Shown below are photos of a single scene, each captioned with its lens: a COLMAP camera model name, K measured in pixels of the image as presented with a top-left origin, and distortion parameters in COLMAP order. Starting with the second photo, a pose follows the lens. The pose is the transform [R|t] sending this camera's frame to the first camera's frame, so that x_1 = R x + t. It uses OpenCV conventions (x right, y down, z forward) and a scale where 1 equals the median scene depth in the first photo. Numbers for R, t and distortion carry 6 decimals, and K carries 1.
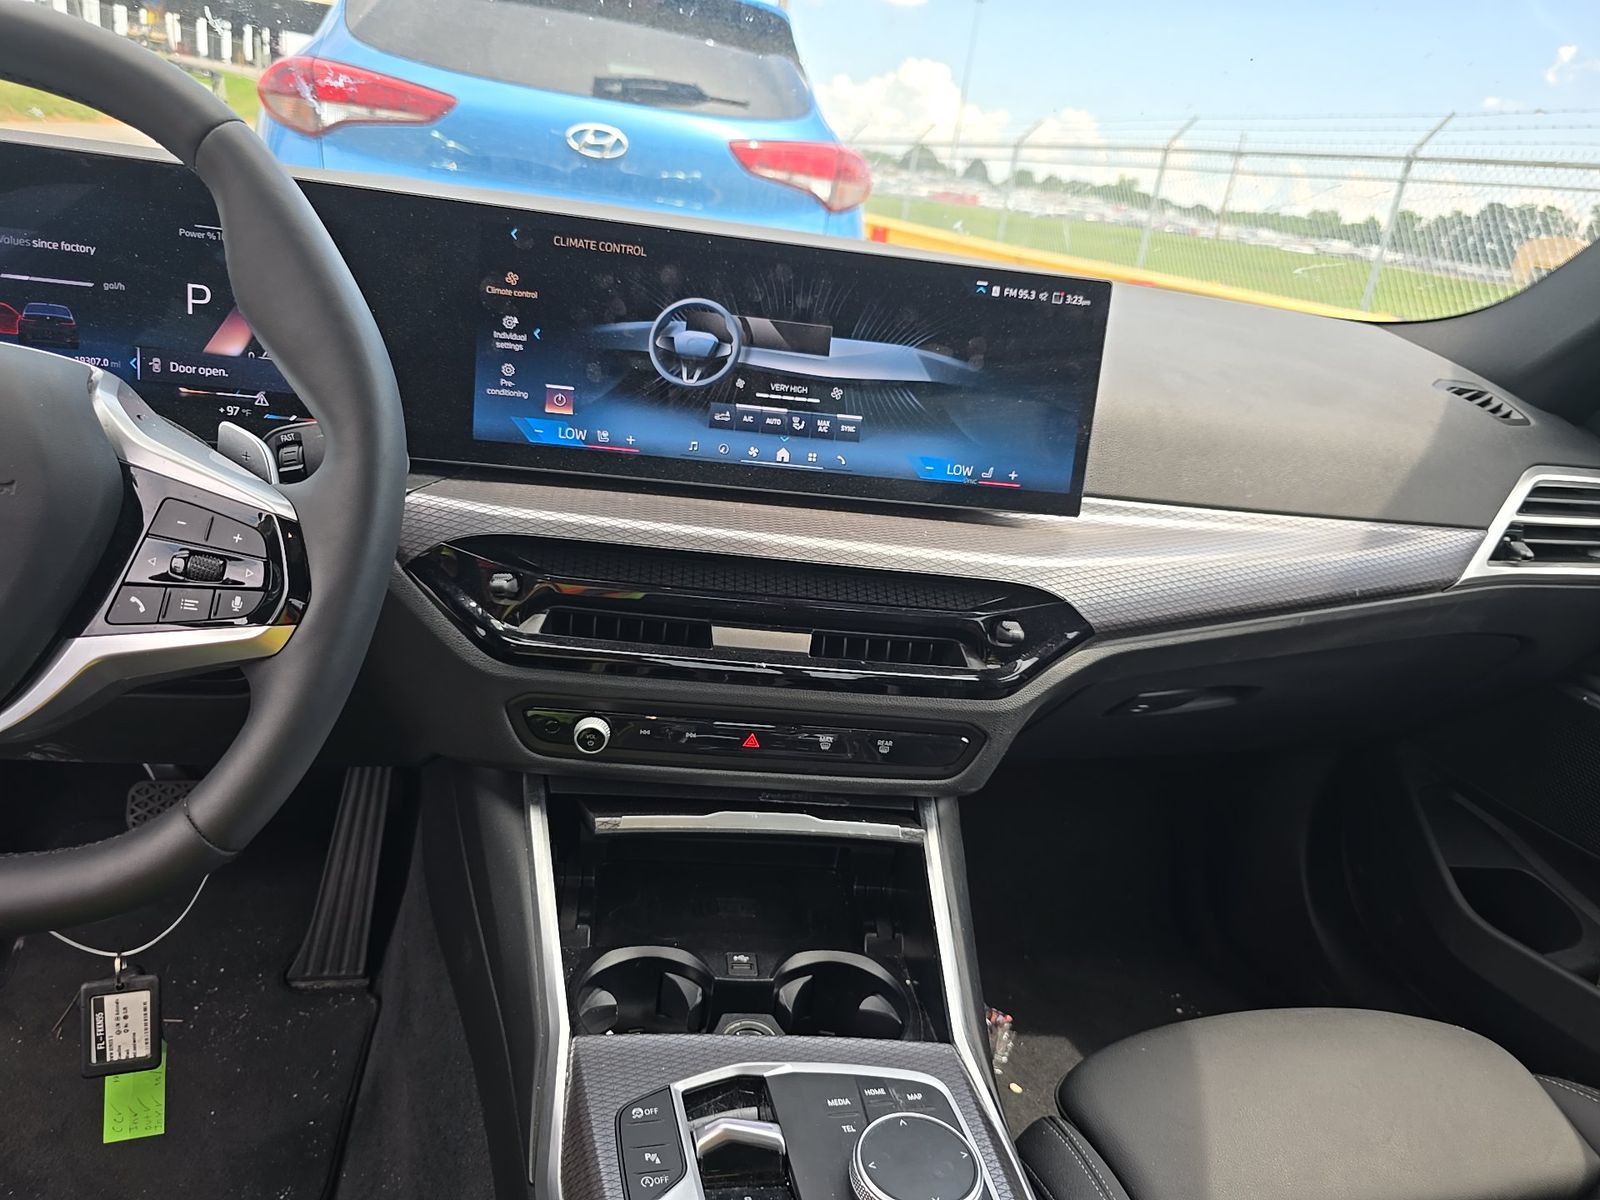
lens RADIAL K [[1077.8, 0, 791.2], [0, 1077.8, 603.9], [0, 0, 1]] dist [0.015049, -0.019106]
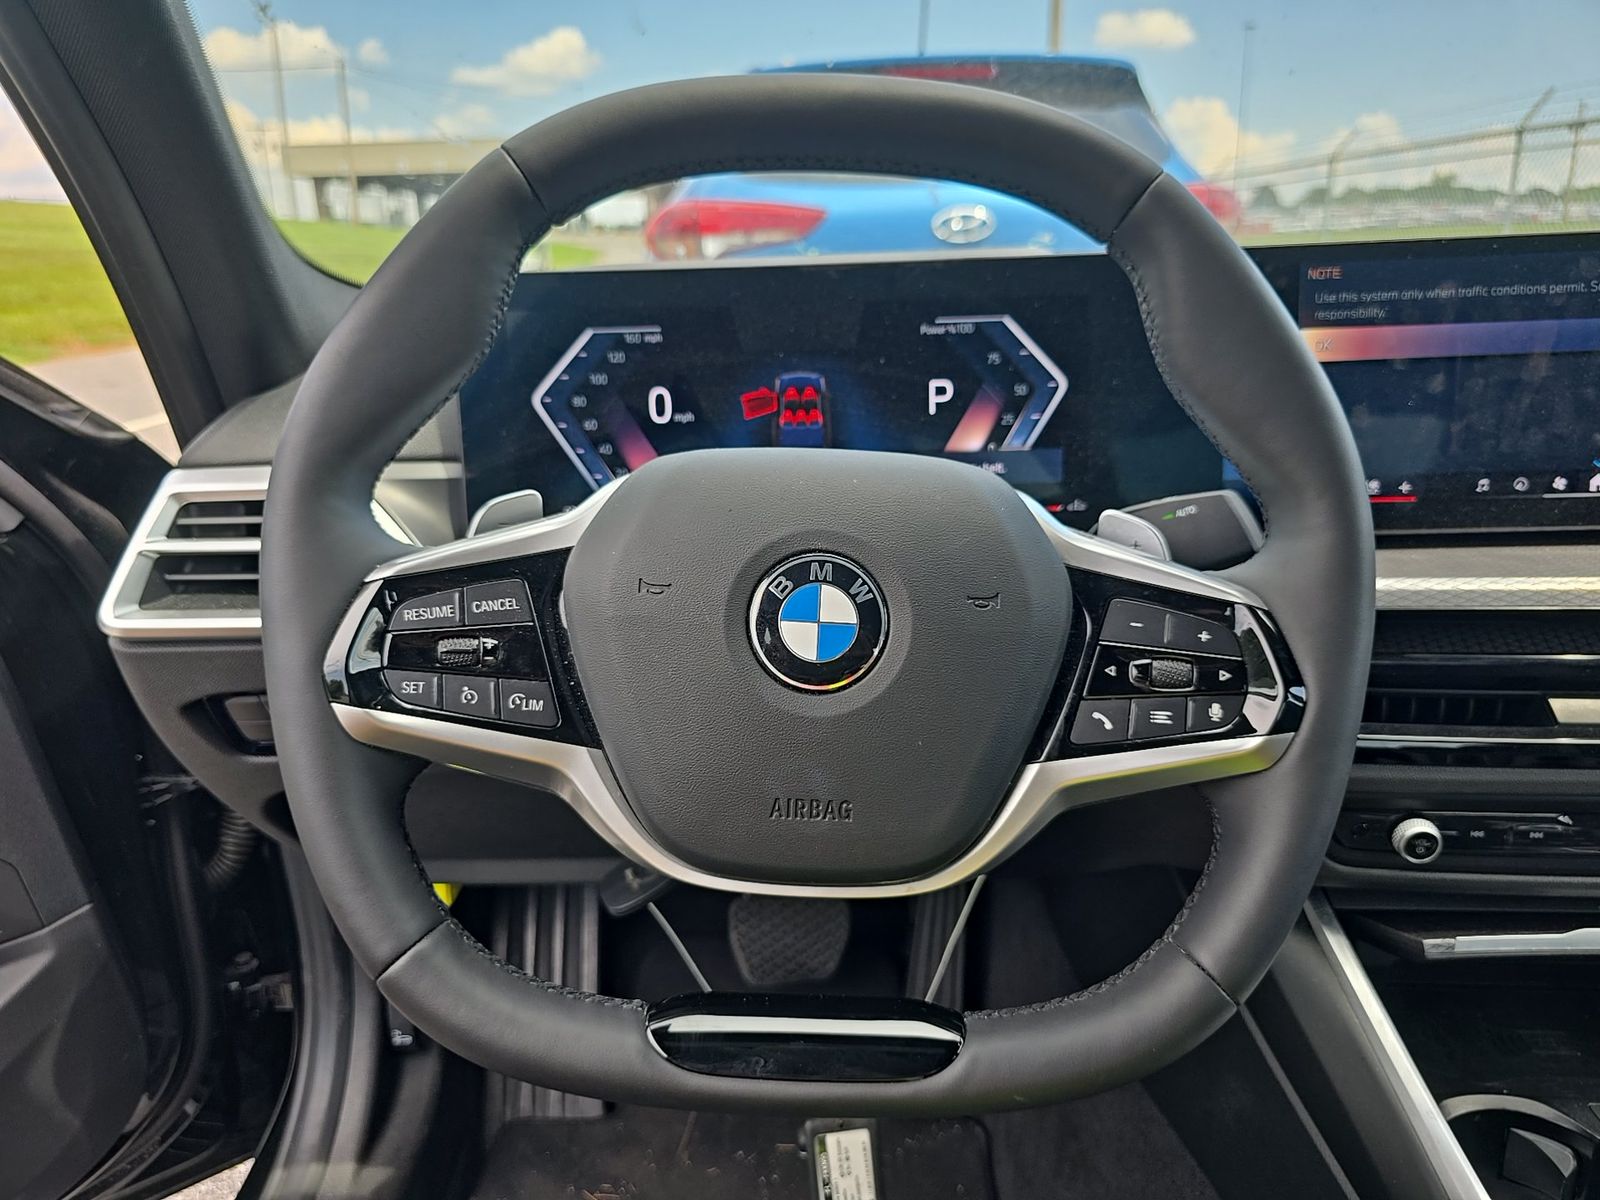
lens RADIAL K [[1077.8, 0, 790.5], [0, 1077.8, 607.6], [0, 0, 1]] dist [0.015049, -0.019106]
pose [[0.962844, -0.094346, -0.253043, -0.416150], [0.076382, 0.993870, -0.079922, -0.027360], [0.259032, 0.057625, 0.964148, 0.052225]]
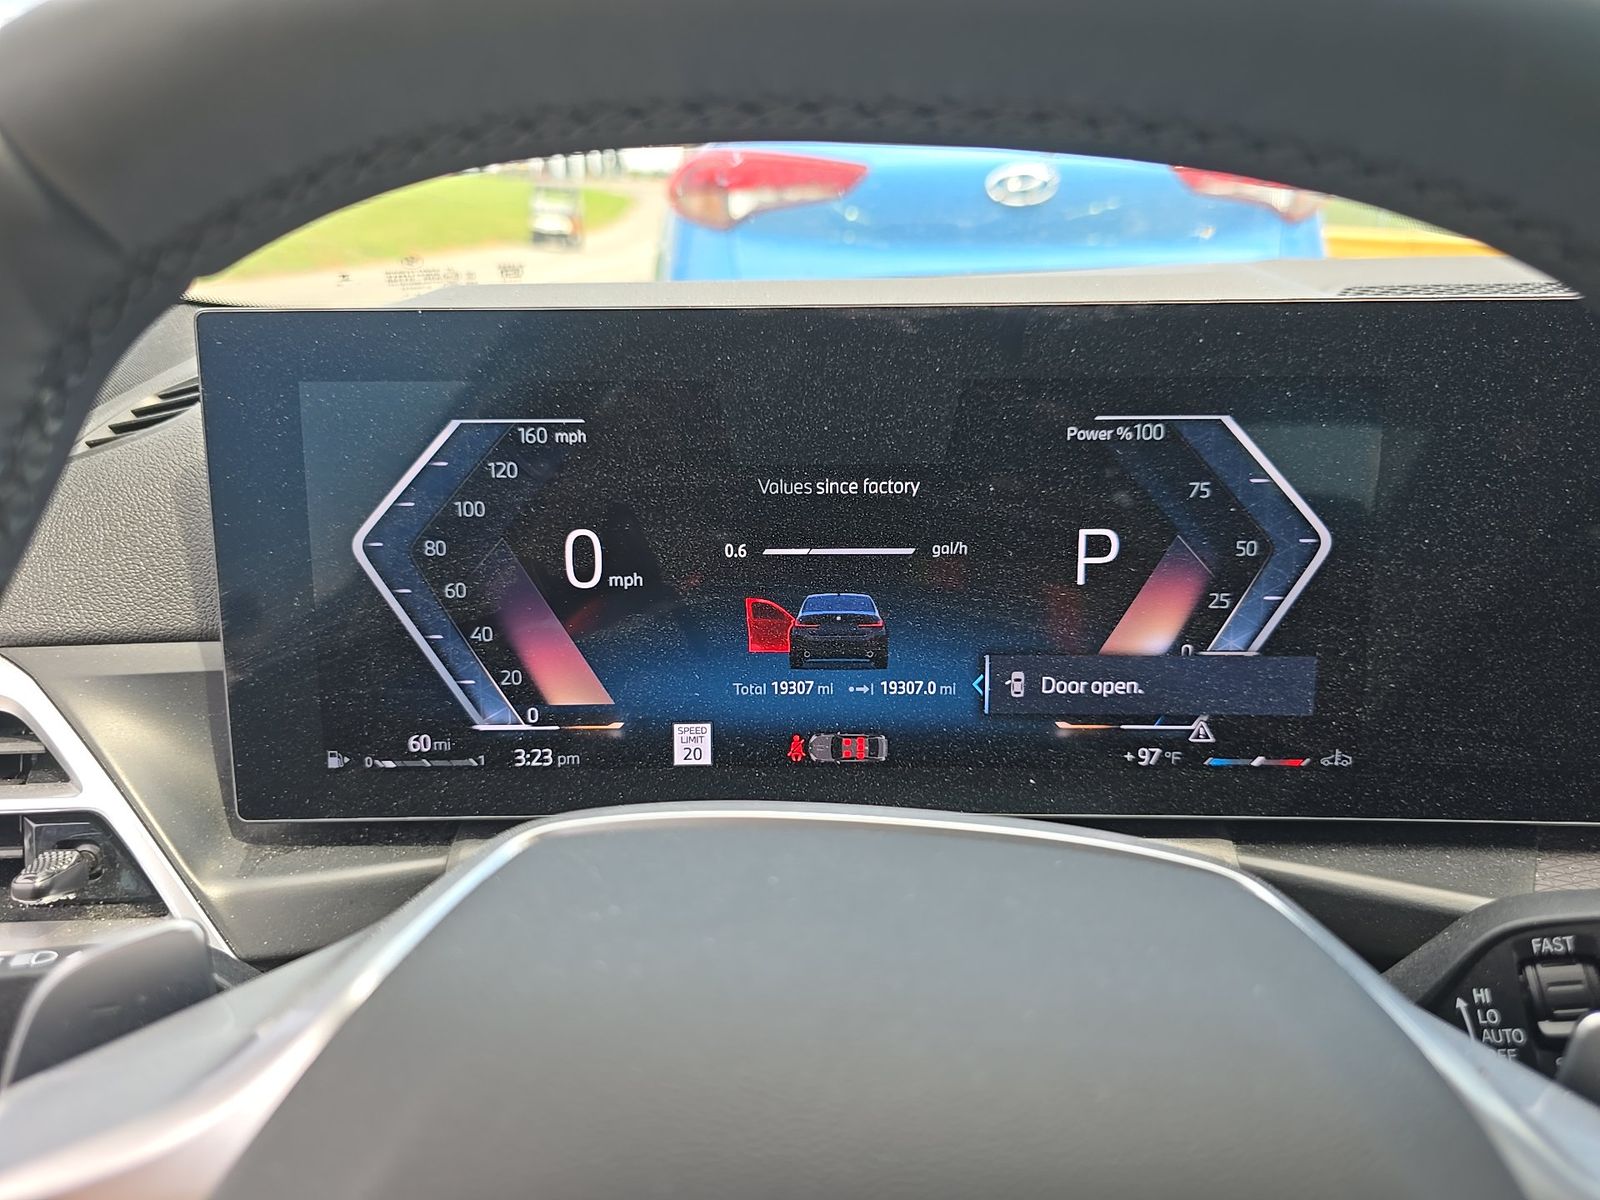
lens RADIAL K [[1077.8, 0, 802.8], [0, 1077.8, 602.0], [0, 0, 1]] dist [0.015049, -0.019106]
pose [[0.961347, -0.060443, -0.268624, -0.503031], [0.050292, 0.997742, -0.044519, -0.224613], [0.270709, 0.029288, 0.962216, 0.428263]]
